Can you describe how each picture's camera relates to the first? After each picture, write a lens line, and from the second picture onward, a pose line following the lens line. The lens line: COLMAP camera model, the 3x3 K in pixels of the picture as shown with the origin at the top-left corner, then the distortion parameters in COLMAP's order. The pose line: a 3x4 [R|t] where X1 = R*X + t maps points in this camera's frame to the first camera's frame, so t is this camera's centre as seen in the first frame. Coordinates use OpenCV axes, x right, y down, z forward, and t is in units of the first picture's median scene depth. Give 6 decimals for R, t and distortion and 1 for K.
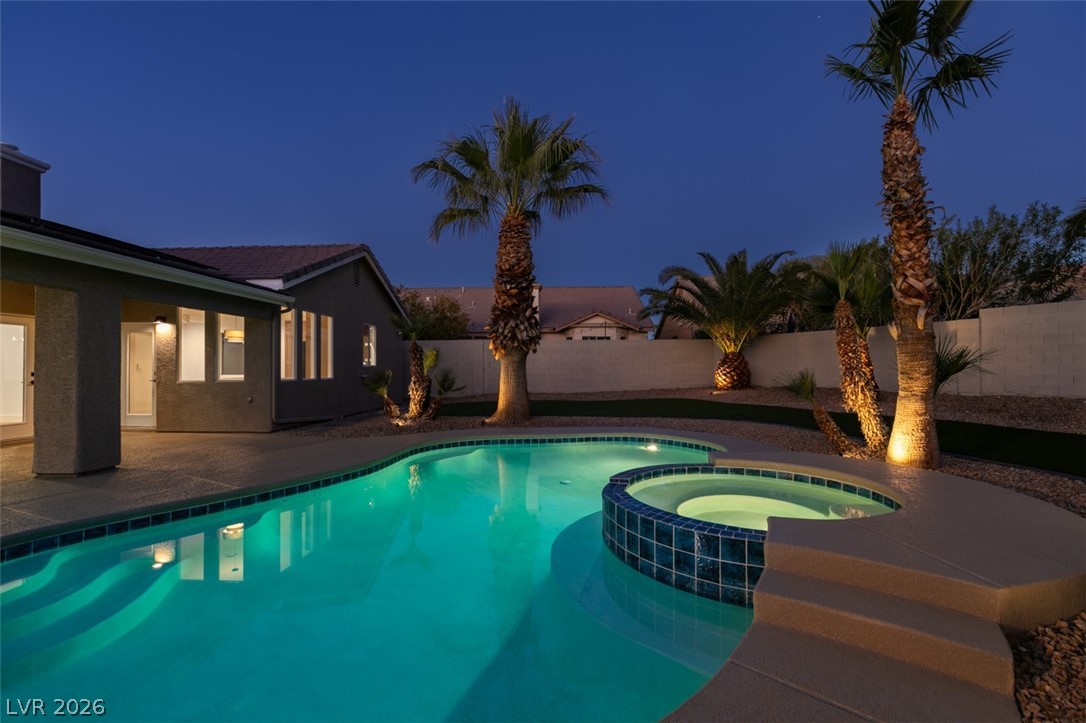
lens RADIAL K [[484.2, 0, 544.2], [0, 484.2, 362.7], [0, 0, 1]] dist [0.000607, -0.000330]
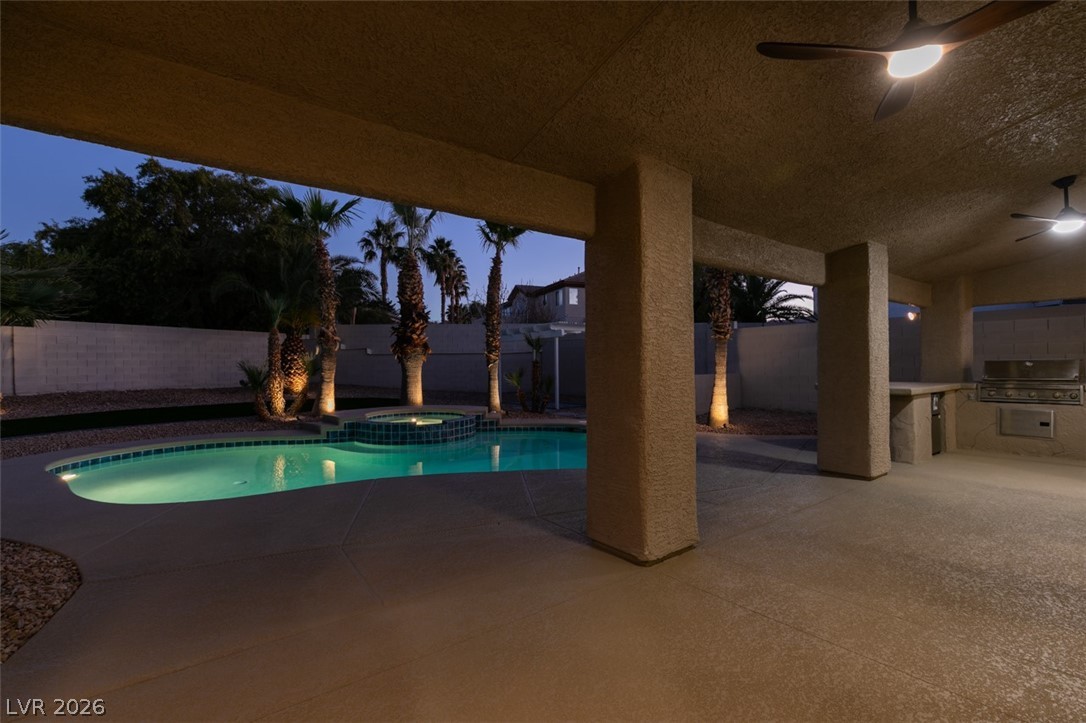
lens RADIAL K [[484.2, 0, 543.4], [0, 484.2, 363.5], [0, 0, 1]] dist [0.000607, -0.000330]
pose [[-0.650839, 0.007450, 0.759179, -0.765163], [0.000151, 0.999953, -0.009683, 0.005259], [-0.759216, -0.006187, -0.650809, 0.847955]]
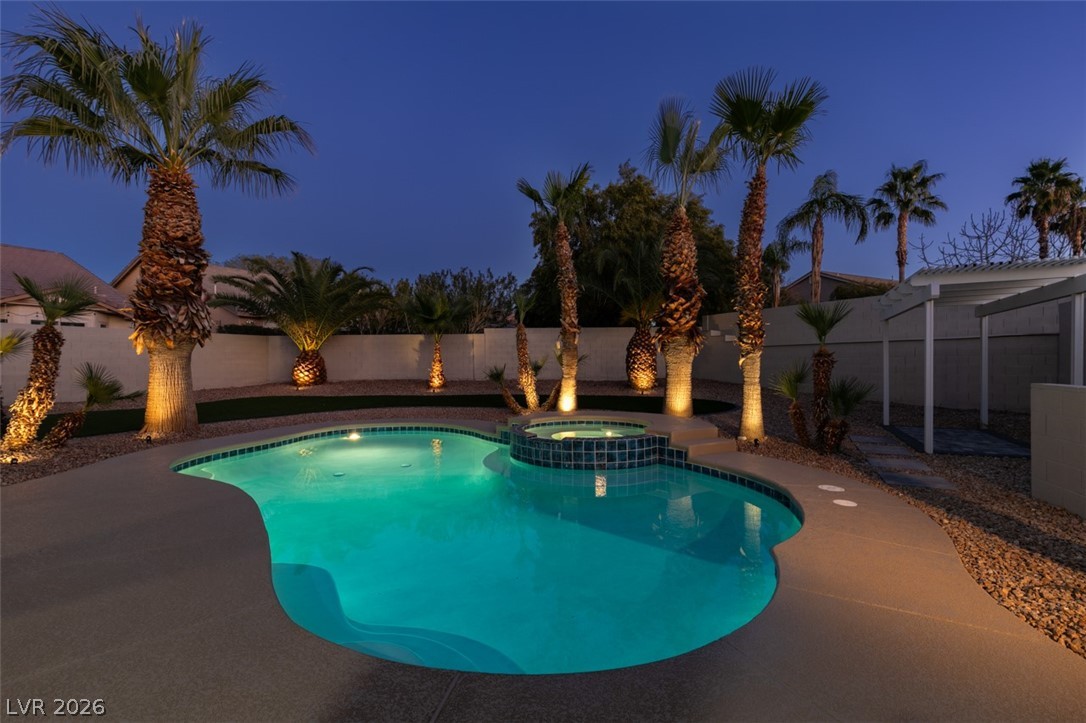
lens RADIAL K [[484.2, 0, 541.1], [0, 484.2, 364.5], [0, 0, 1]] dist [0.000607, -0.000330]
pose [[0.397055, -0.003938, 0.917786, -0.559474], [-0.004980, 0.999967, 0.006445, 0.001486], [-0.917781, -0.007129, 0.397022, 0.163092]]
